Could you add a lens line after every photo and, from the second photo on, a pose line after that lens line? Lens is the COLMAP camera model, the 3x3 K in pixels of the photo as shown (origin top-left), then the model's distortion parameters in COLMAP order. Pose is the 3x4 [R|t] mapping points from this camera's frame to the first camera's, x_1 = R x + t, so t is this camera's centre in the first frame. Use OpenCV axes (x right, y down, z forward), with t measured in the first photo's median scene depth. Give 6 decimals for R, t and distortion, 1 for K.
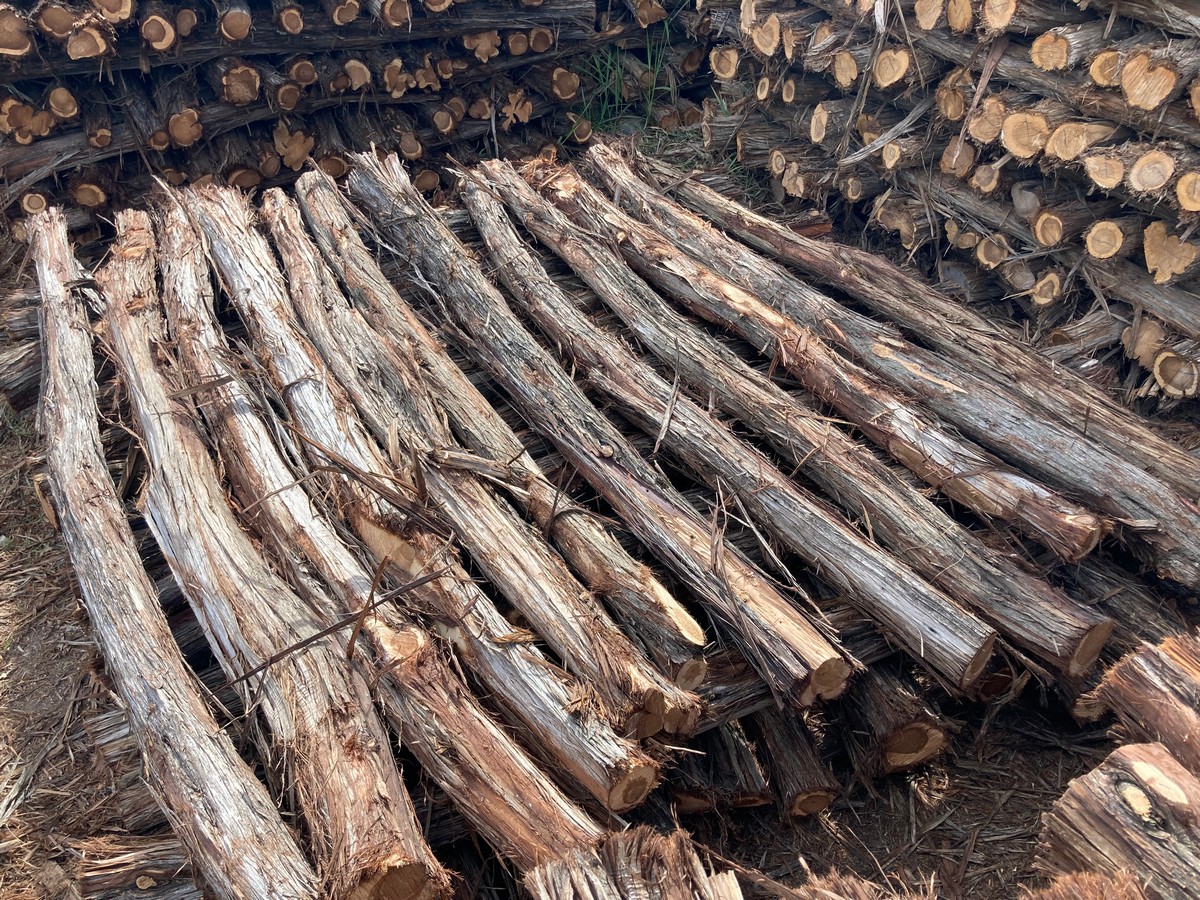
lens RADIAL K [[965.7, 0, 598.8], [0, 965.7, 447.7], [0, 0, 1]] dist [-0.005690, 0.006799]
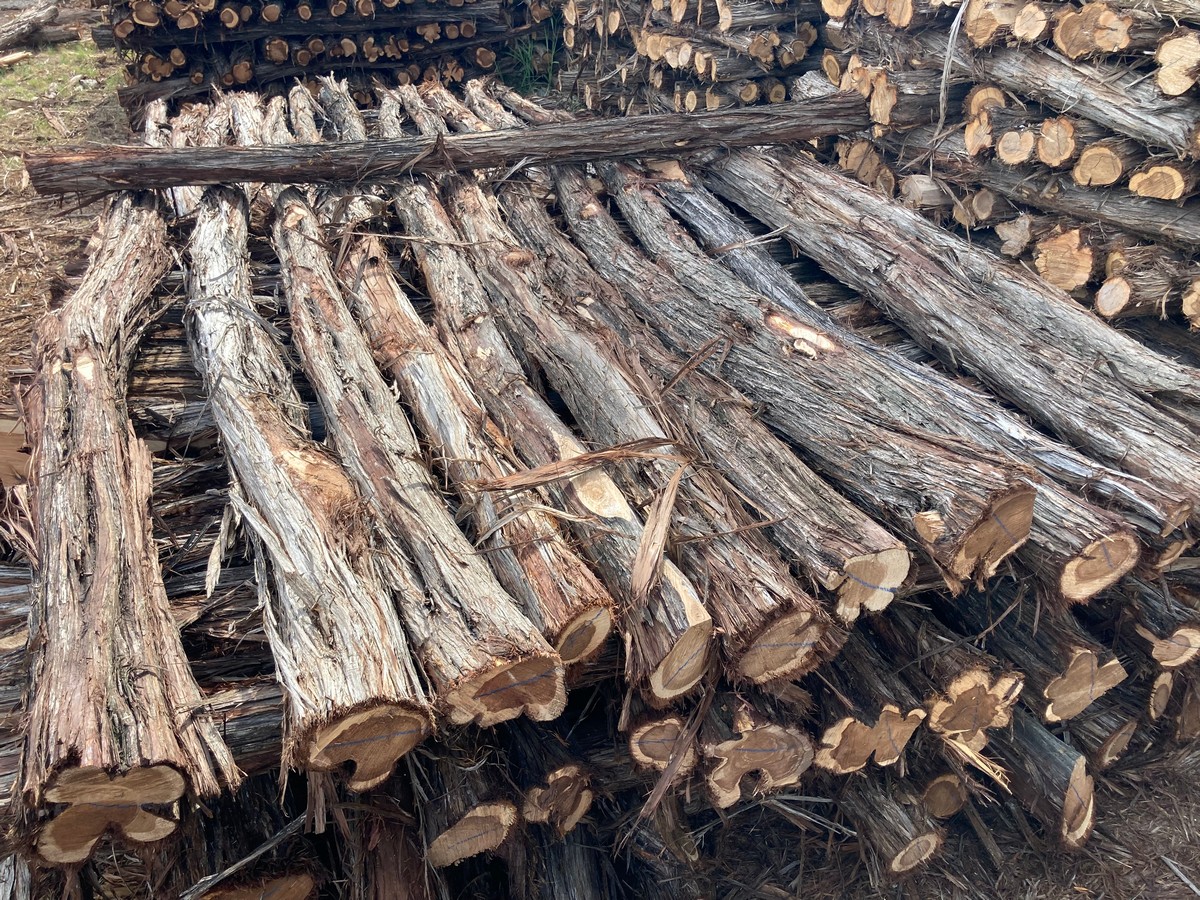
lens RADIAL K [[965.7, 0, 601.6], [0, 965.7, 451.8], [0, 0, 1]] dist [-0.005690, 0.006799]
pose [[0.987155, 0.043003, -0.153871, 0.497473], [-0.054075, 0.996184, -0.068511, 0.424933], [0.150337, 0.075951, 0.985713, -0.558156]]
